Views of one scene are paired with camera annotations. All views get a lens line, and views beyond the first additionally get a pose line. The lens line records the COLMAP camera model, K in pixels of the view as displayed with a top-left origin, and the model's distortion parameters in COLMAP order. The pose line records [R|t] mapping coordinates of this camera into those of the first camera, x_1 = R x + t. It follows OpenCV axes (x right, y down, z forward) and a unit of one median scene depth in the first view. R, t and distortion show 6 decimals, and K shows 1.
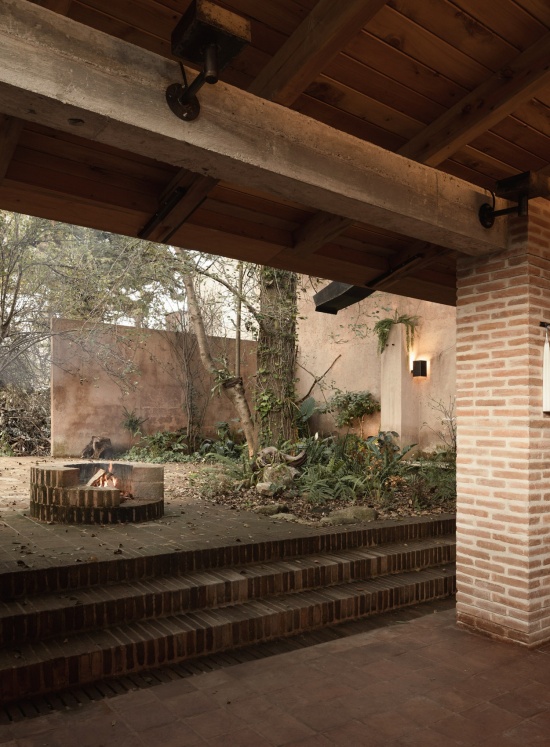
lens RADIAL K [[558.5, 0, 275.0], [0, 558.5, 373.5], [0, 0, 1]] dist [0.028835, 0.003192]
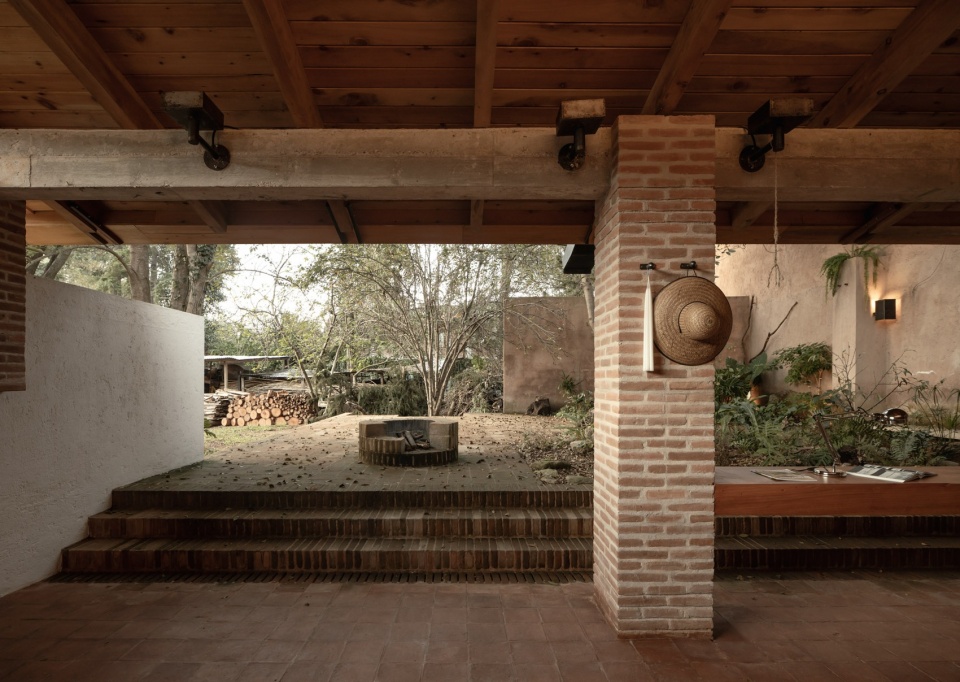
lens RADIAL K [[498.6, 0, 478.1], [0, 498.6, 358.6], [0, 0, 1]] dist [0.030010, -0.001109]
pose [[0.816161, -0.052345, -0.575448, 0.701158], [0.075078, 0.997053, 0.015787, 0.020509], [0.572926, -0.056088, 0.817686, 0.231399]]
